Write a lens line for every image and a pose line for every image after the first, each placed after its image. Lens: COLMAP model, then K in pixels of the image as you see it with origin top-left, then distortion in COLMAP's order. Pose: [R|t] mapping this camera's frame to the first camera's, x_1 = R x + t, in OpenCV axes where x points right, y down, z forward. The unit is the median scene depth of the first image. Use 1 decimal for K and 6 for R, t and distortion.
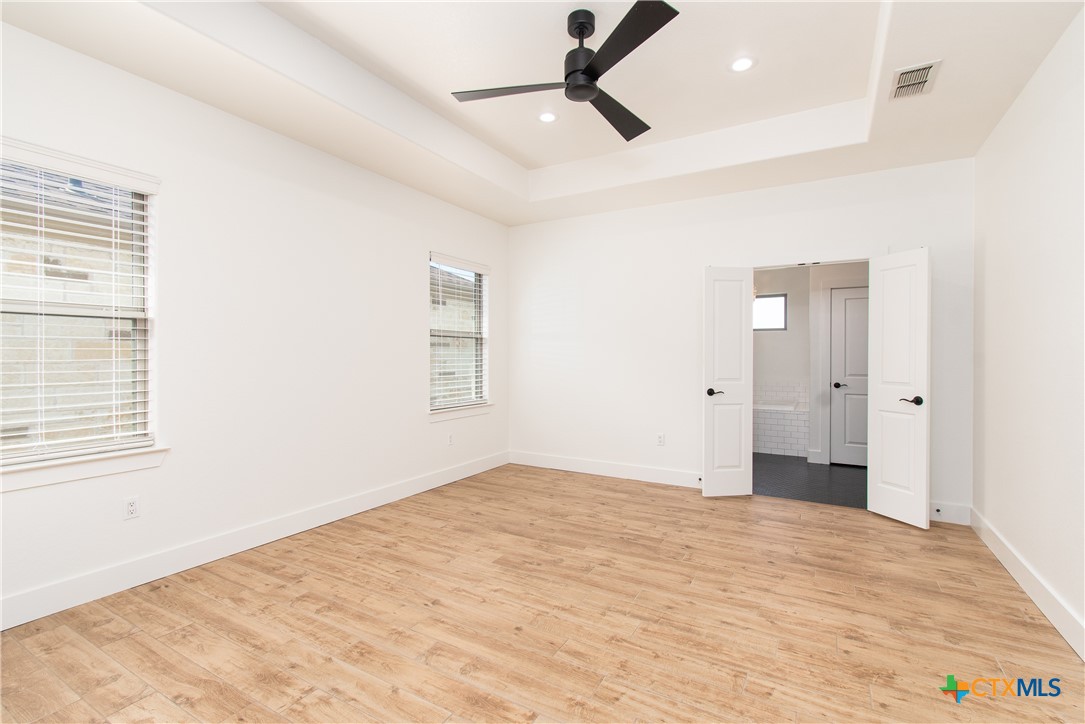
lens RADIAL K [[488.1, 0, 548.2], [0, 488.1, 357.0], [0, 0, 1]] dist [0.000955, -0.000826]
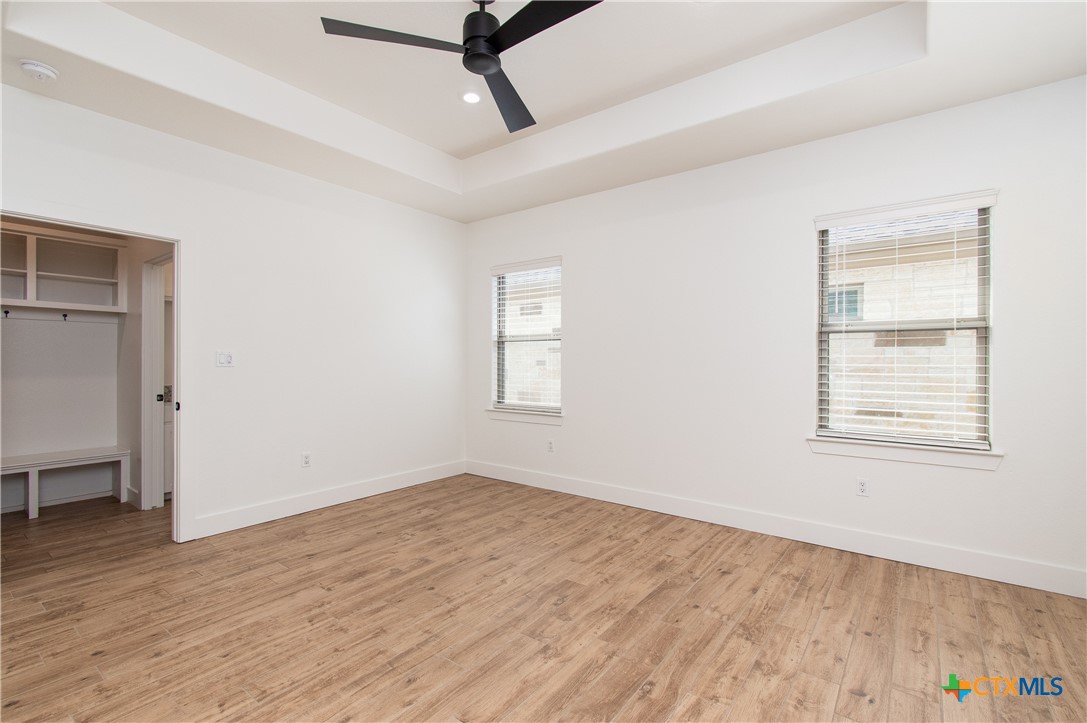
lens RADIAL K [[492.1, 0, 559.6], [0, 492.1, 362.8], [0, 0, 1]] dist [0.001995, -0.004385]
pose [[-0.120109, 0.001100, -0.992760, 0.831636], [-0.005698, 0.999982, 0.001797, 0.001840], [0.992744, 0.005873, -0.120100, 1.104855]]
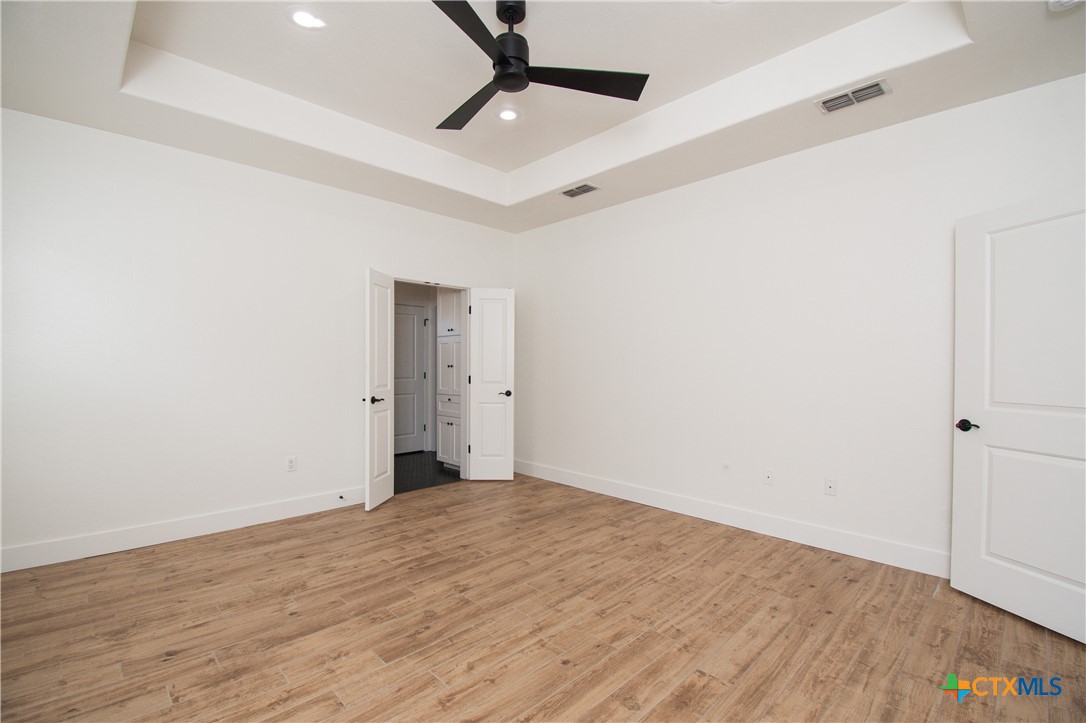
lens RADIAL K [[478.6, 0, 555.0], [0, 478.6, 359.7], [0, 0, 1]] dist [0.016693, -0.024292]
pose [[0.265583, 0.005321, 0.964073, -0.711664], [-0.000528, 0.999985, -0.005374, -0.003173], [-0.964088, 0.000918, 0.265582, 0.594148]]
